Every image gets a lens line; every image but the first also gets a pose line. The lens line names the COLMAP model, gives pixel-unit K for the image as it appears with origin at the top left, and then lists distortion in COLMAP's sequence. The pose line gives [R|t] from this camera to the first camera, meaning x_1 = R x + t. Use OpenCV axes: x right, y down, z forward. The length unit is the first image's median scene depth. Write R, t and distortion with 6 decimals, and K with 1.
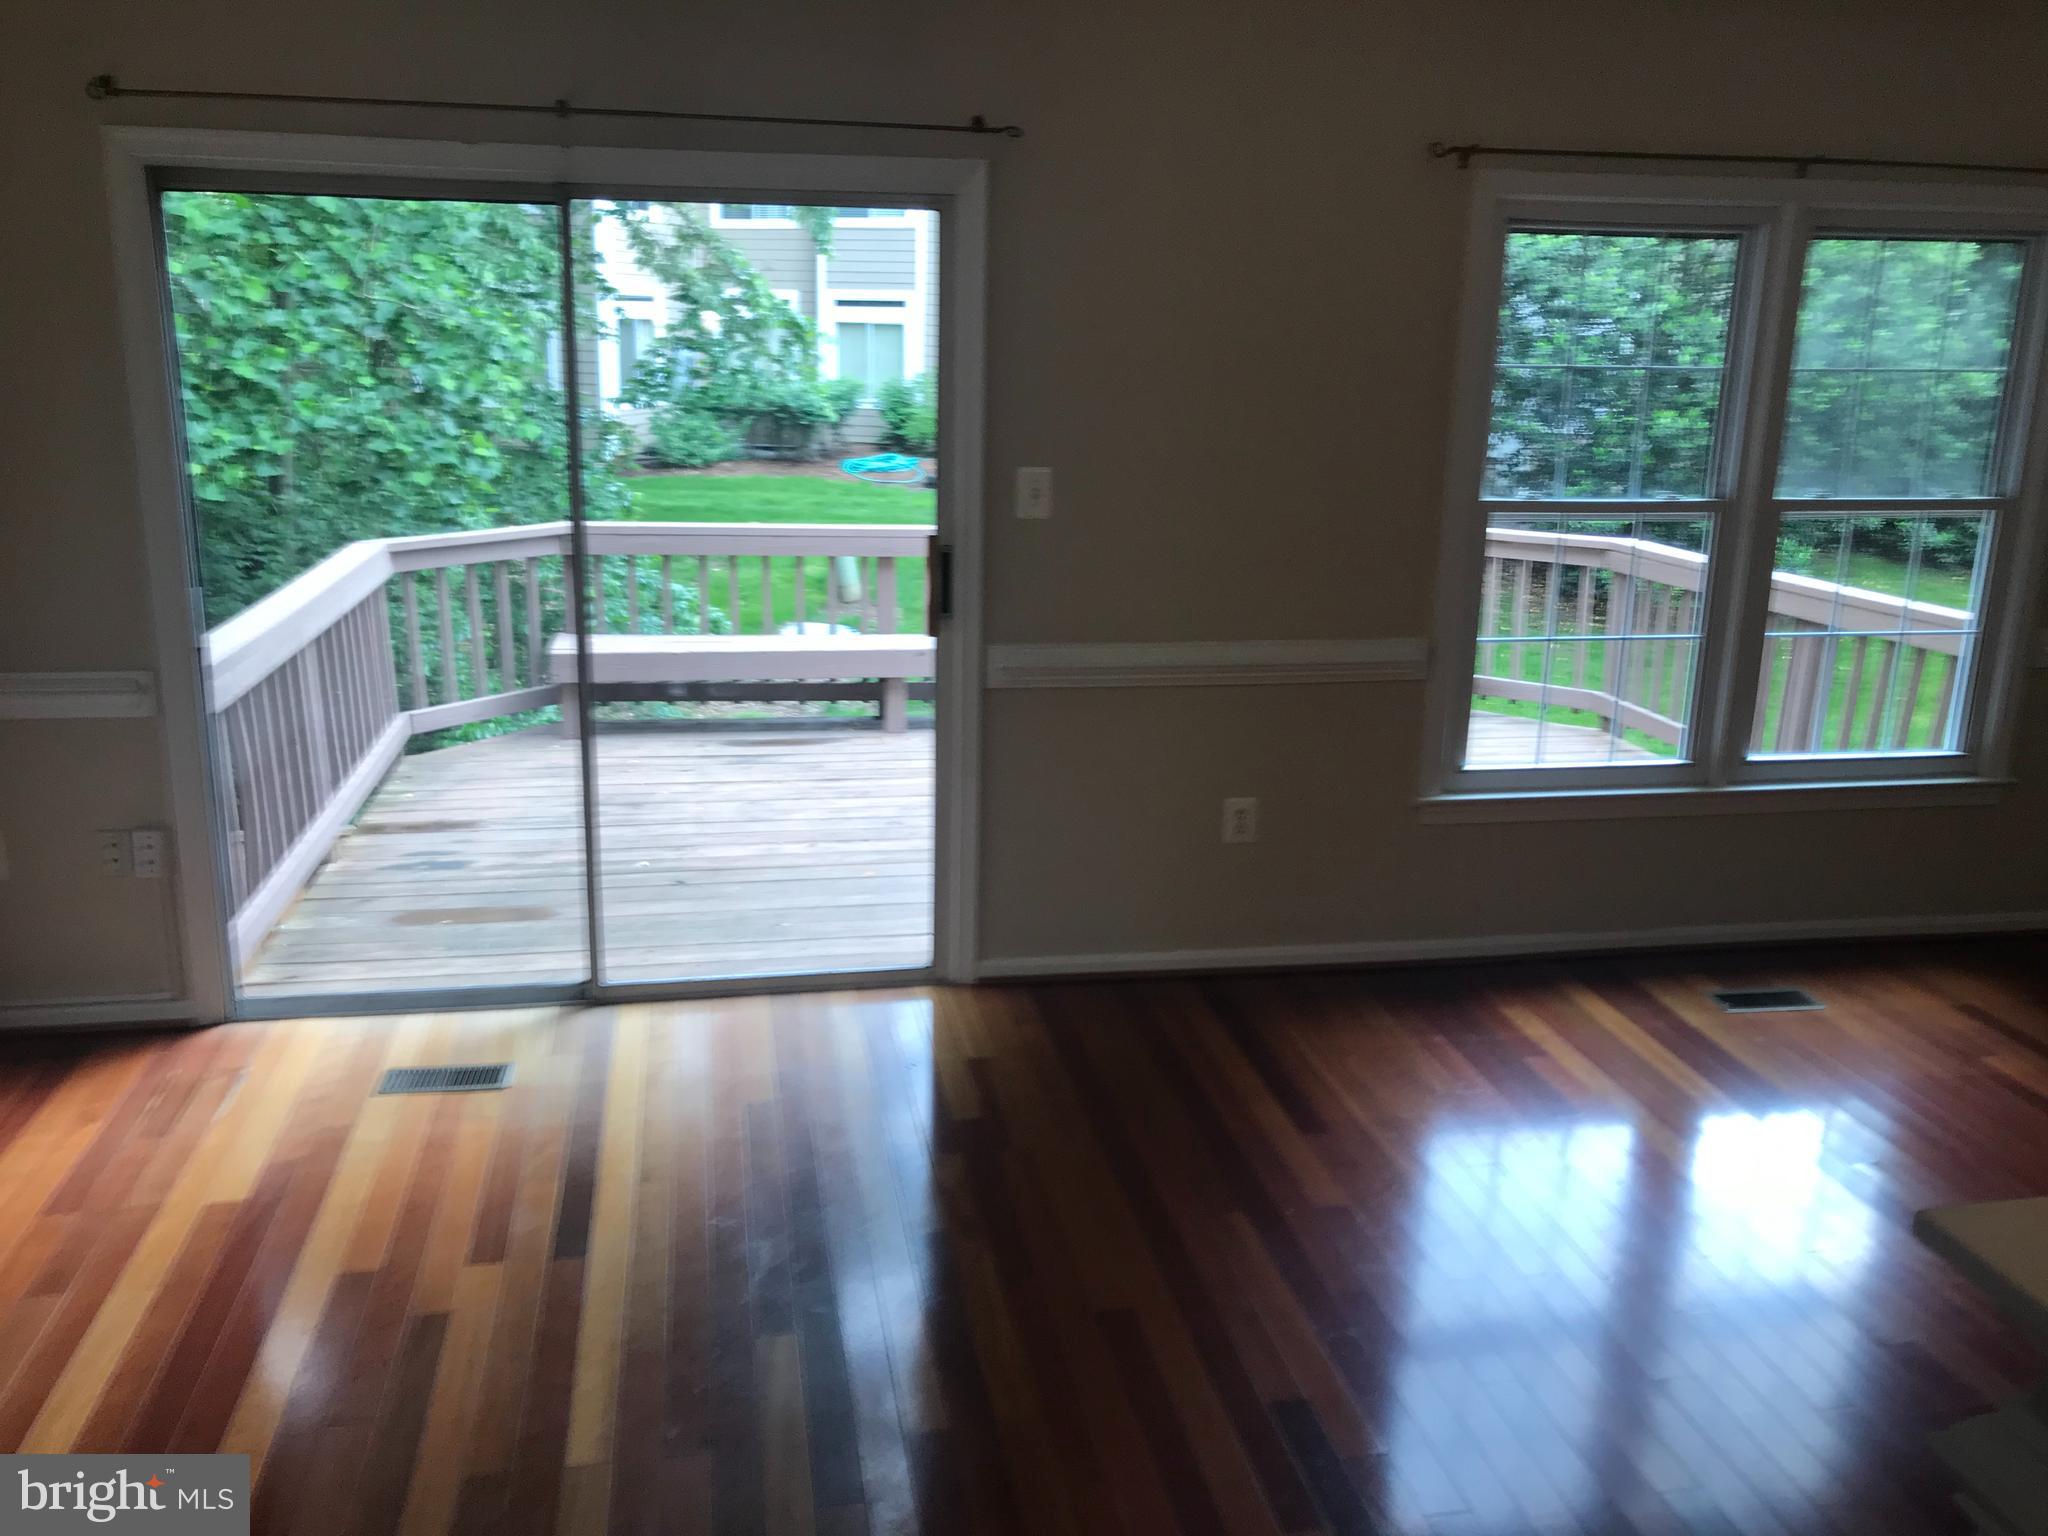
lens RADIAL K [[1687.7, 0, 1026.5], [0, 1687.7, 755.3], [0, 0, 1]] dist [0.024238, -0.043954]
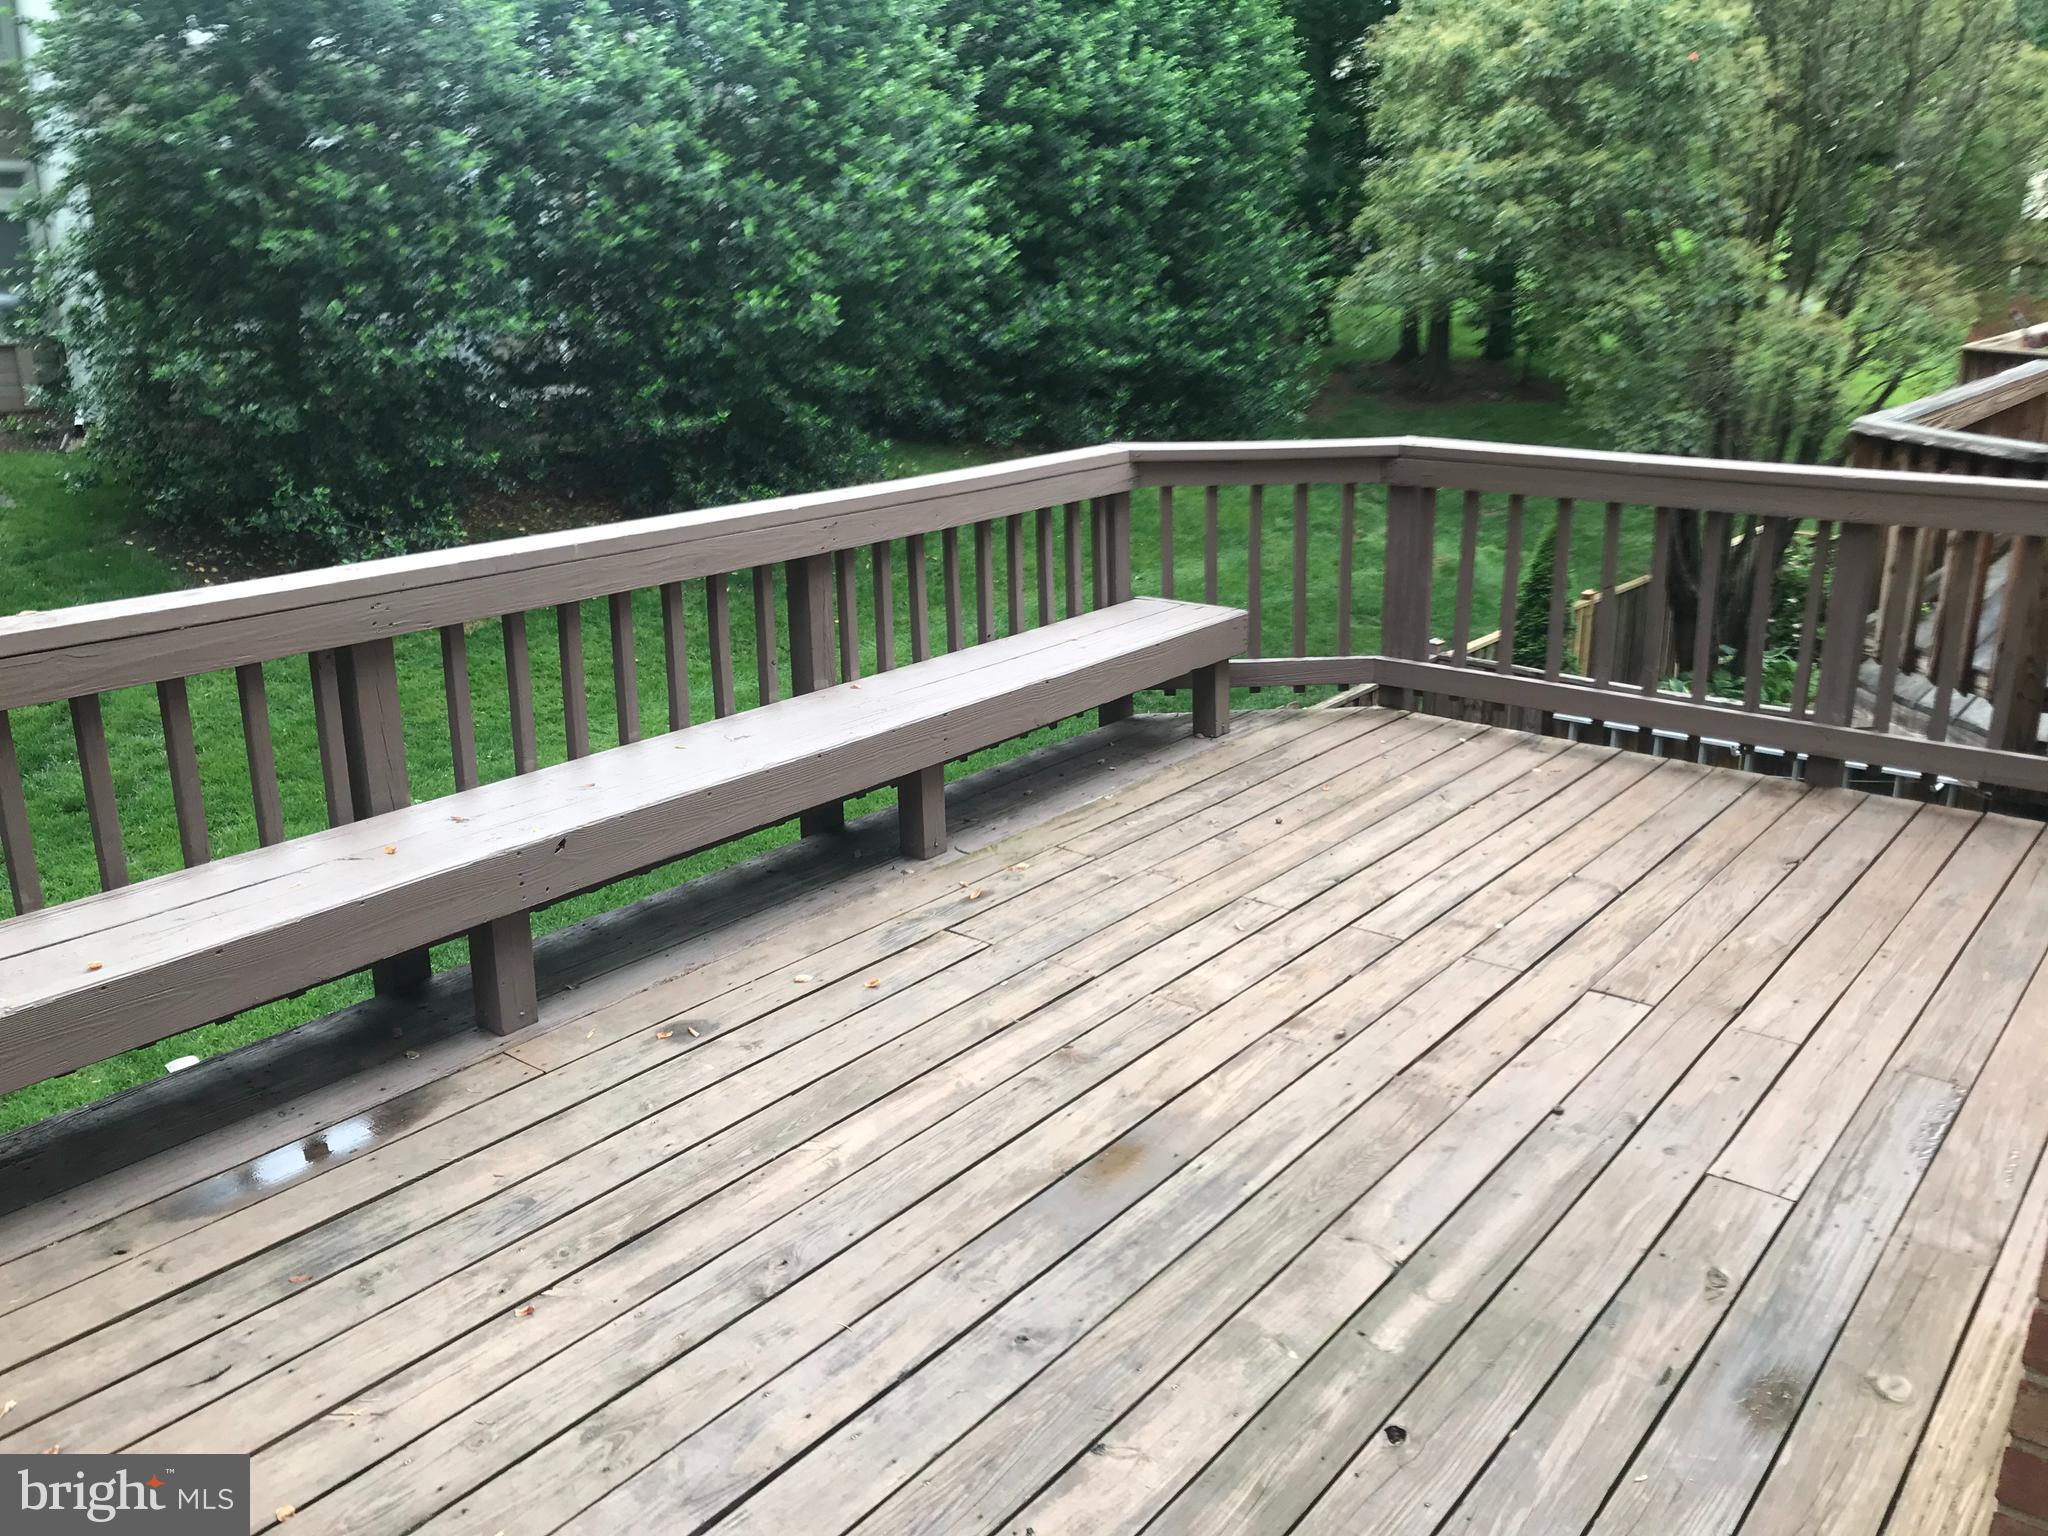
lens RADIAL K [[1687.7, 0, 1021.5], [0, 1687.7, 770.2], [0, 0, 1]] dist [0.024238, -0.043954]
pose [[0.749748, -0.220715, 0.623829, -0.280504], [0.178254, 0.975250, 0.130817, -0.132602], [-0.637263, 0.013120, 0.770535, 0.663708]]
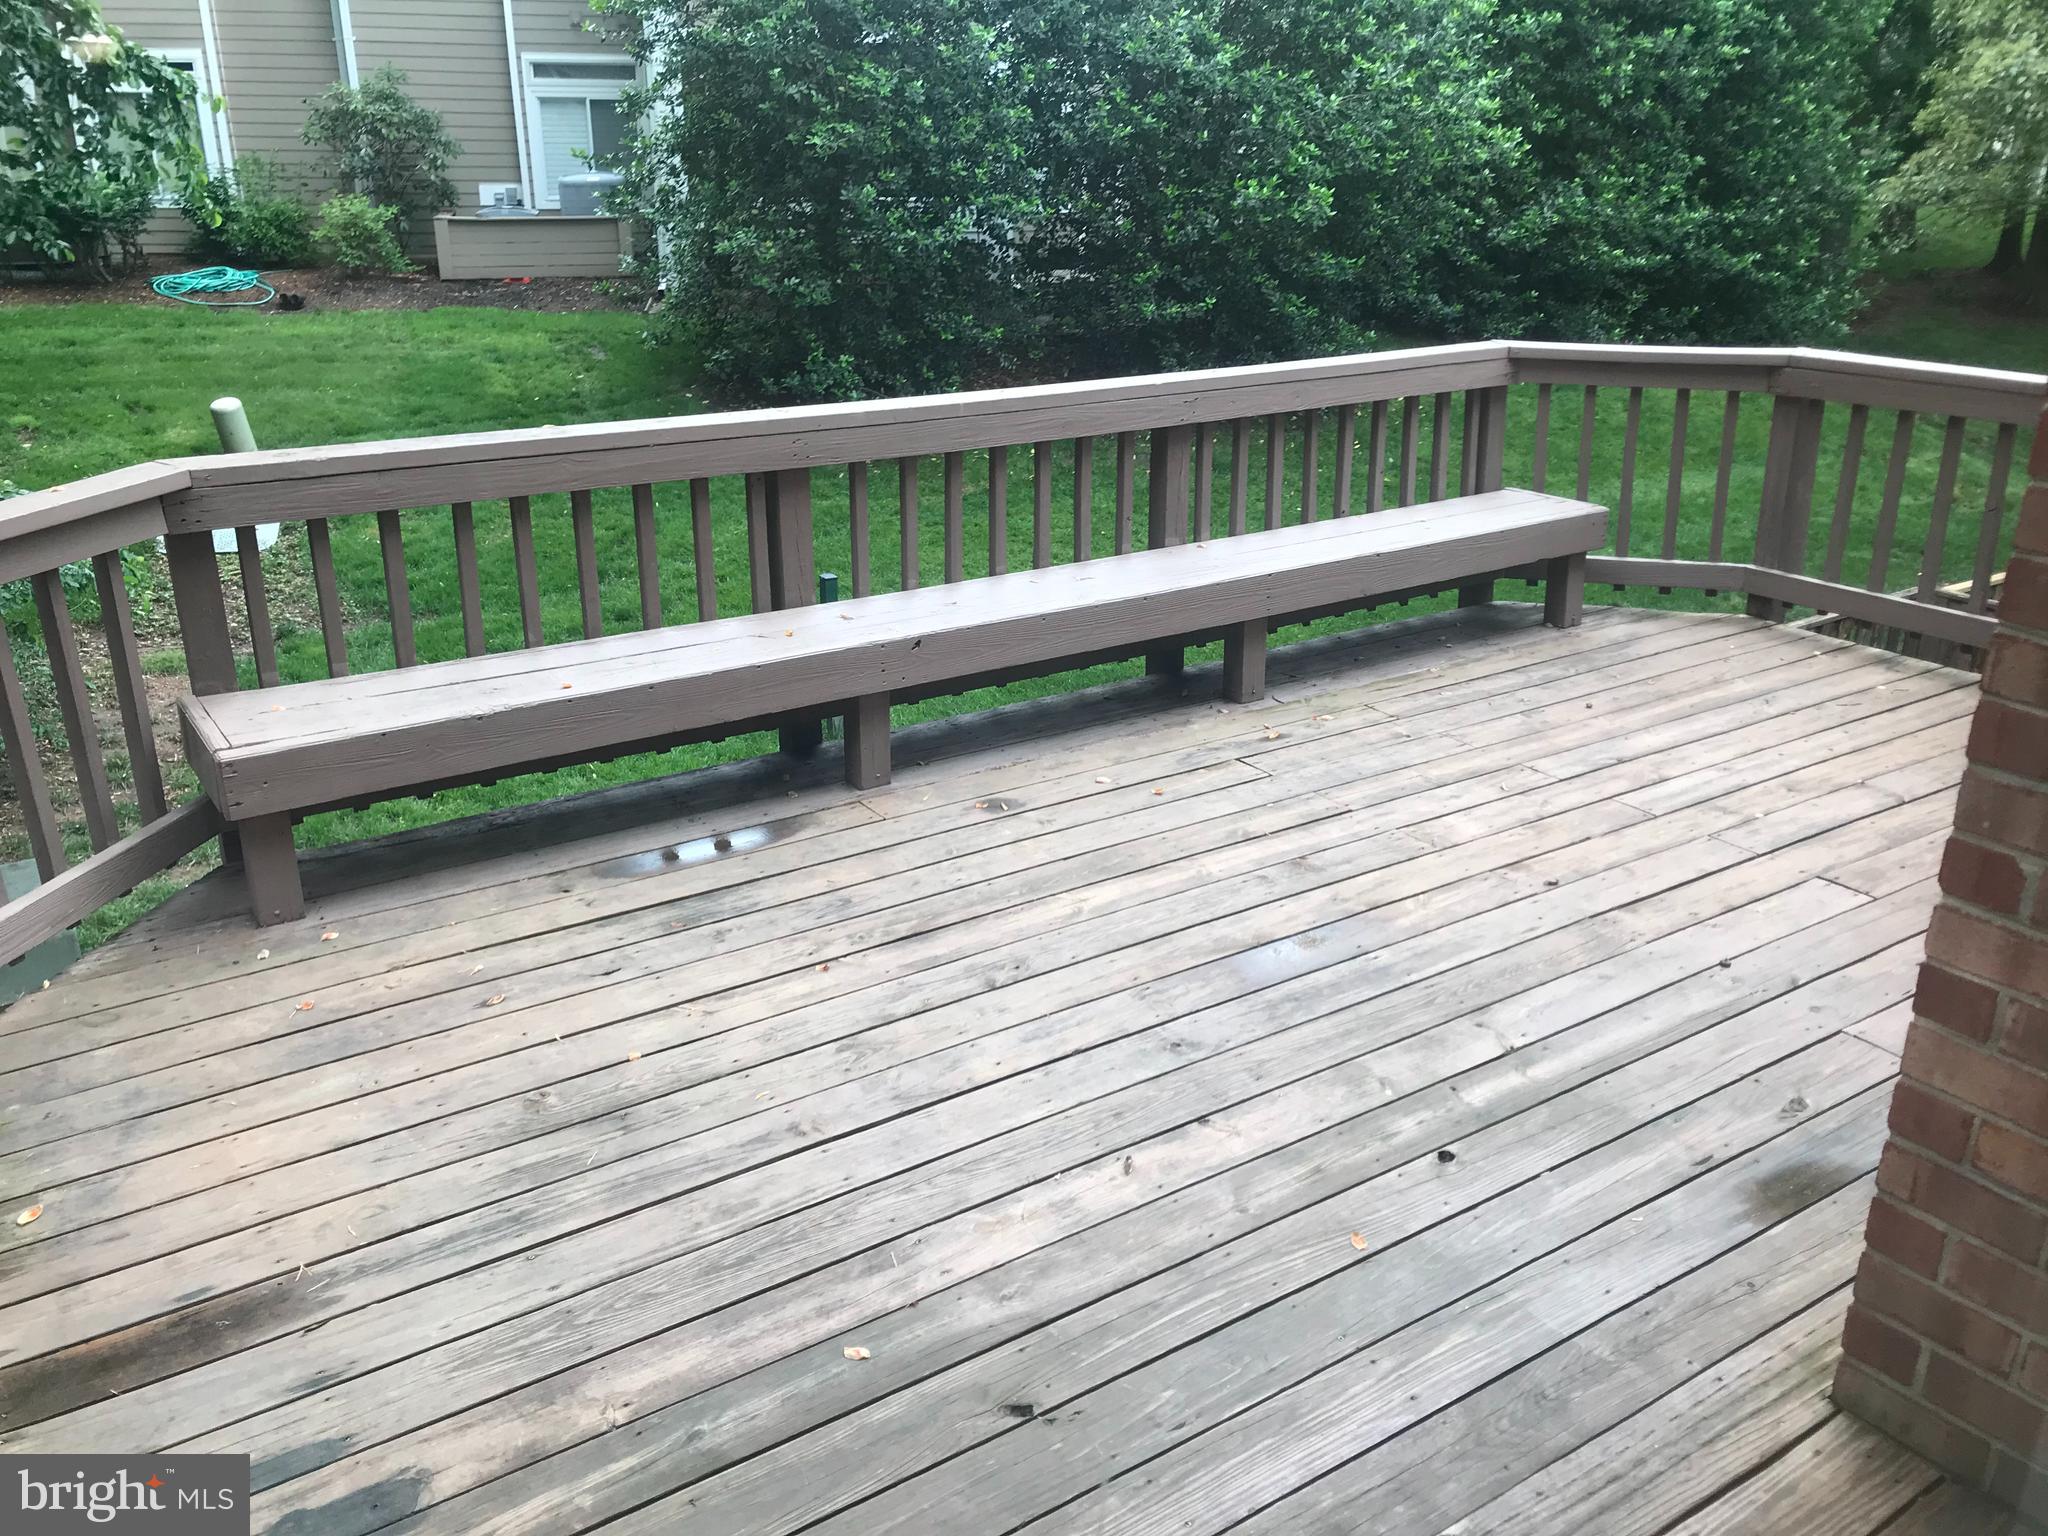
lens RADIAL K [[1687.7, 0, 1010.0], [0, 1687.7, 762.0], [0, 0, 1]] dist [0.024238, -0.043954]
pose [[0.918418, -0.156406, 0.363382, -0.277074], [0.110803, 0.983464, 0.143255, -0.112080], [-0.379779, -0.091304, 0.920560, 0.543758]]
